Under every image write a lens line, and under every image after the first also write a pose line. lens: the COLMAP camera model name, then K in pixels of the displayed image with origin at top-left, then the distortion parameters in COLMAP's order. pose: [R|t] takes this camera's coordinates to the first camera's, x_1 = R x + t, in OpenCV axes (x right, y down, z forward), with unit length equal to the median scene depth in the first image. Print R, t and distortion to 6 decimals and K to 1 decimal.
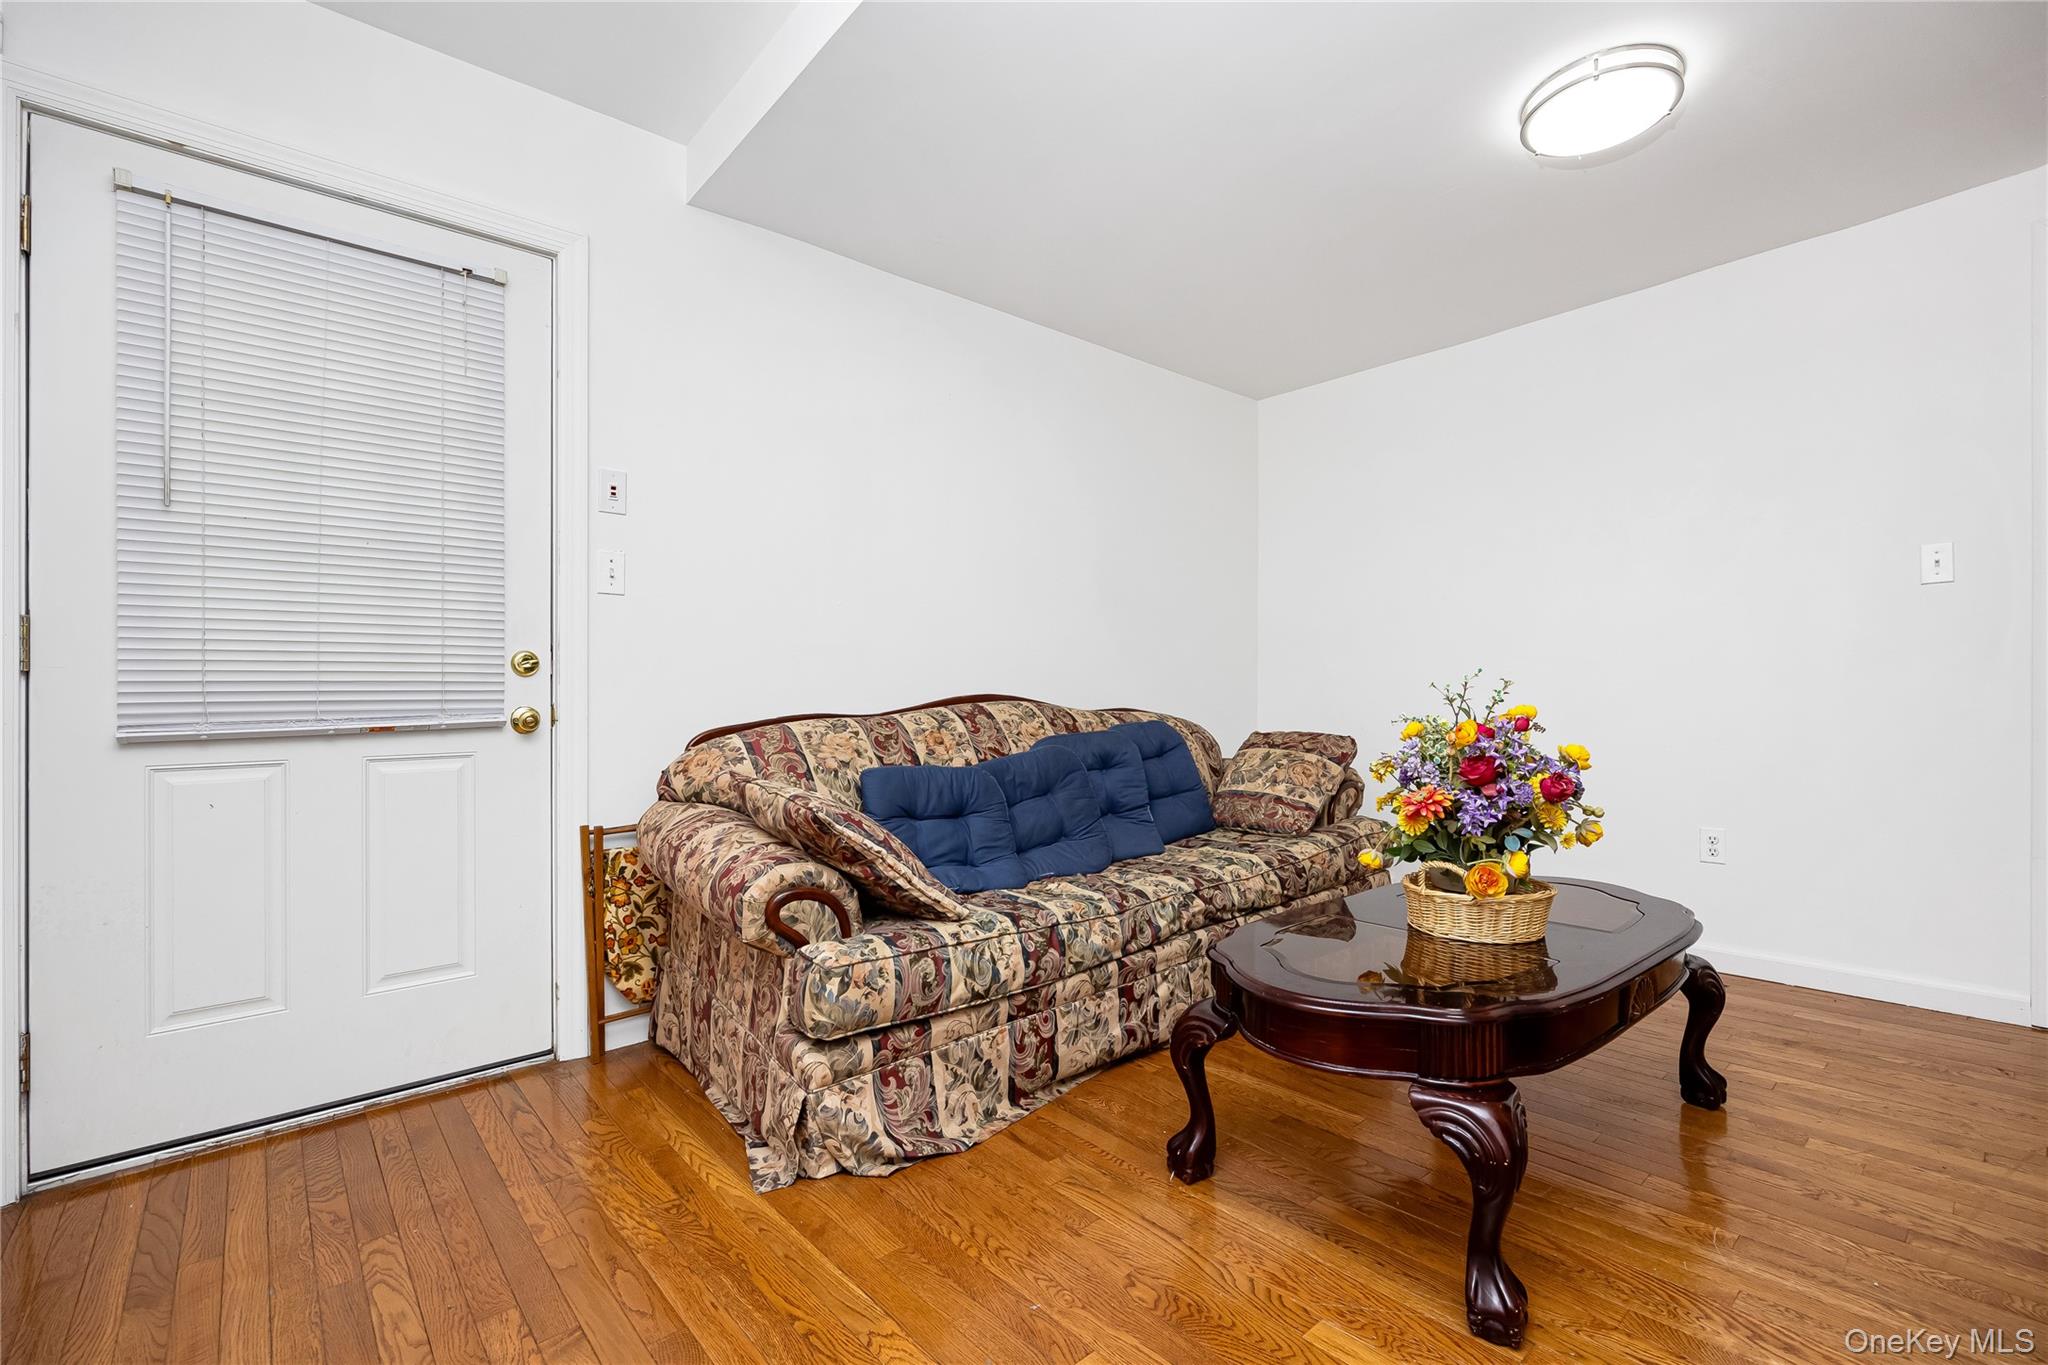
lens RADIAL K [[906.7, 0, 1026.6], [0, 906.7, 698.7], [0, 0, 1]] dist [0.000461, 0.000044]
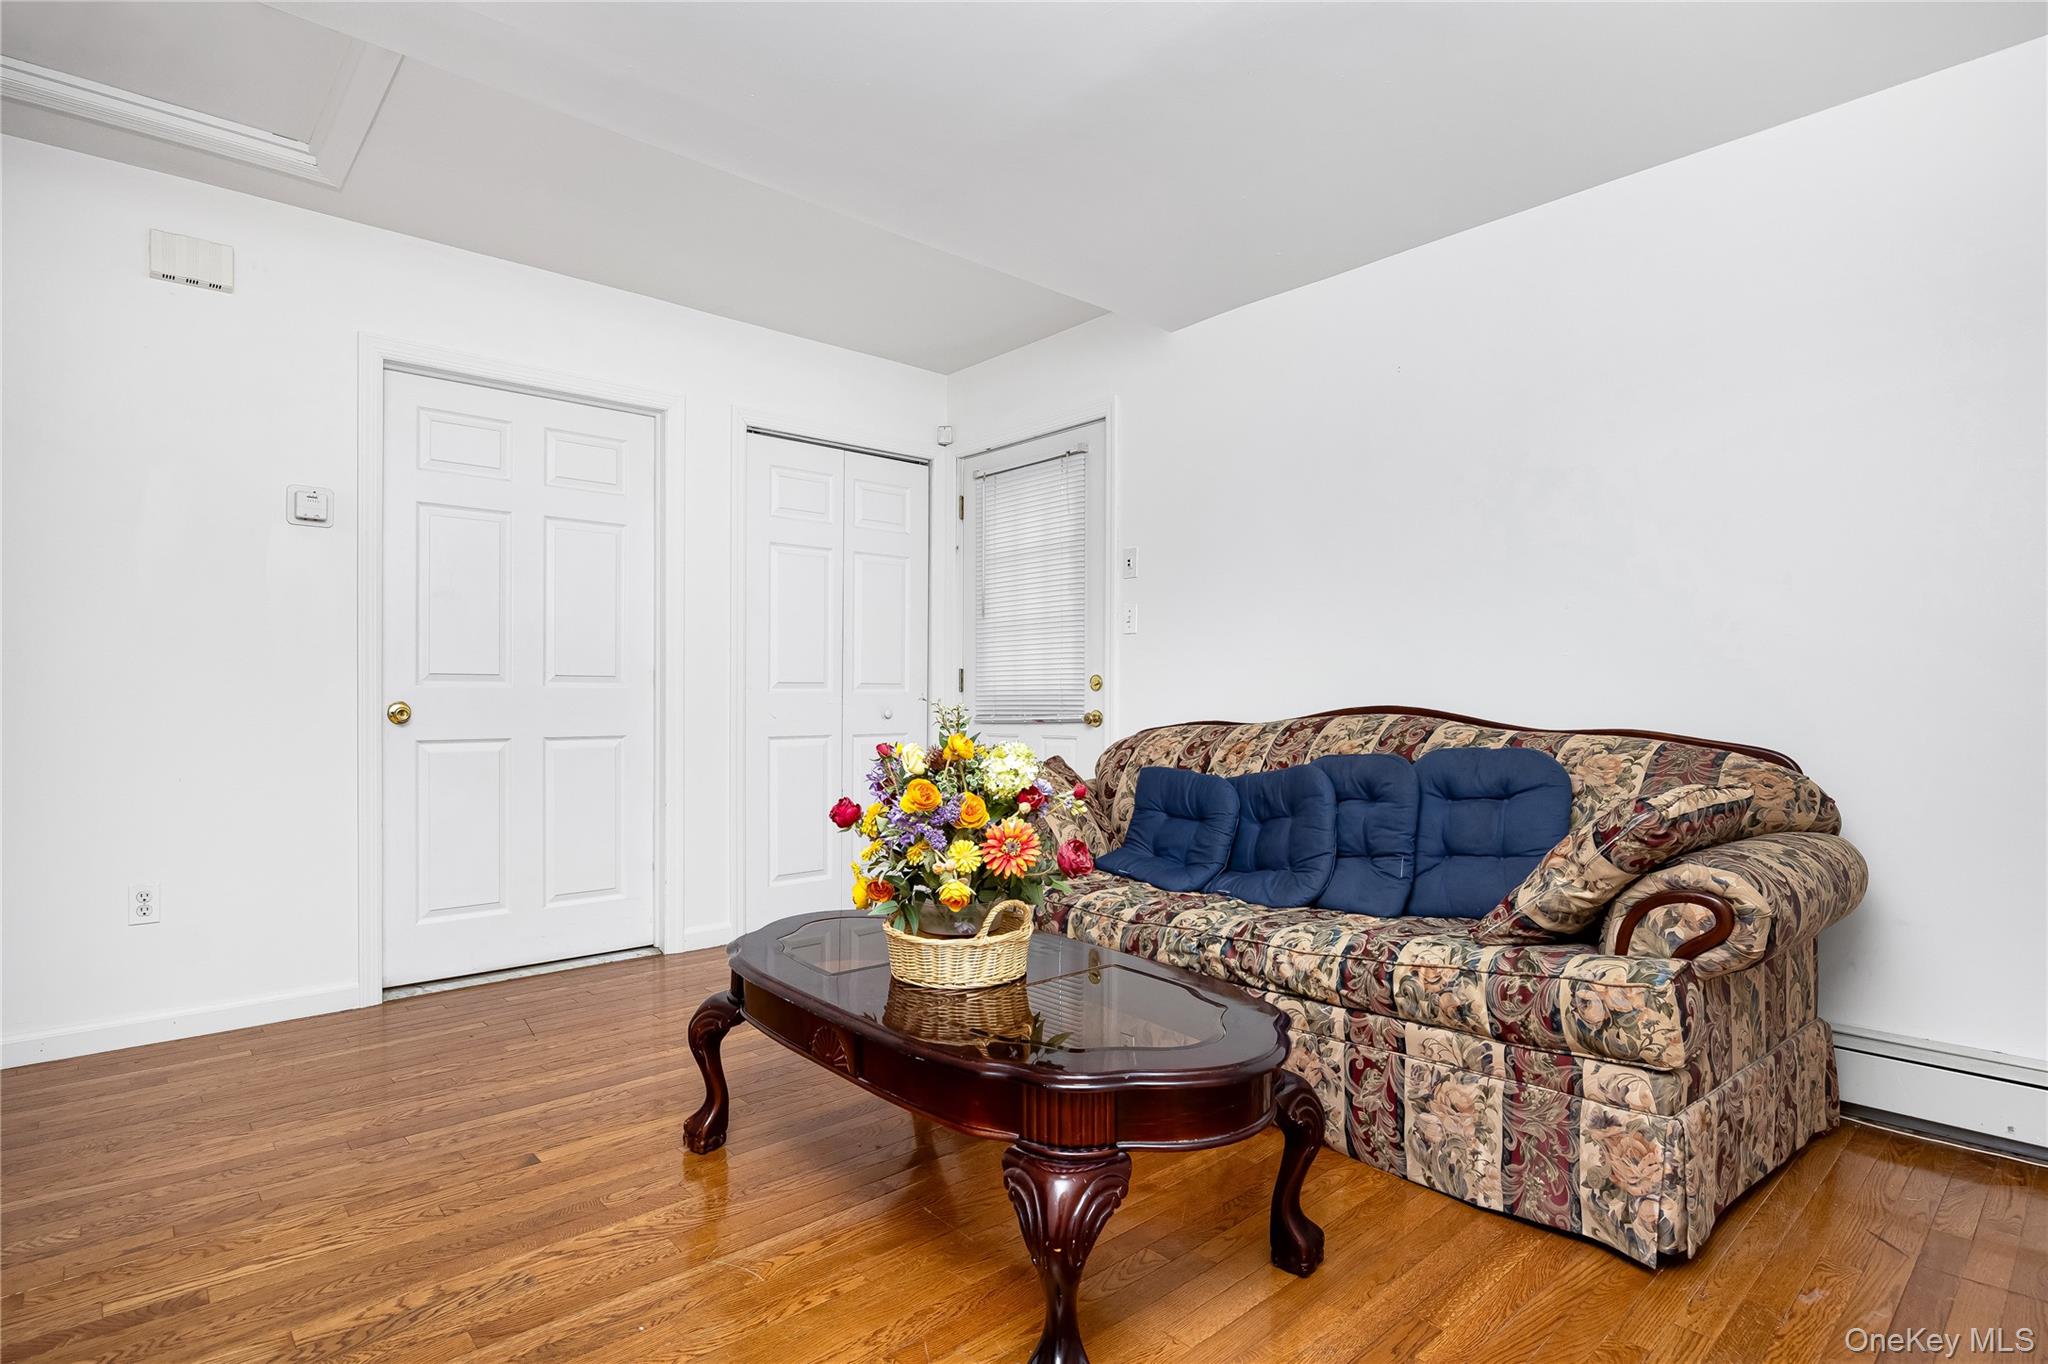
lens RADIAL K [[1029.9, 0, 1024.0], [0, 1029.9, 682.0], [0, 0, 1]] dist [-0.000408, -0.000028]
pose [[0.022145, -0.005316, -0.999741, 1.144622], [0.000268, 0.999986, -0.005311, -0.027701], [0.999755, -0.000150, 0.022146, 0.764672]]
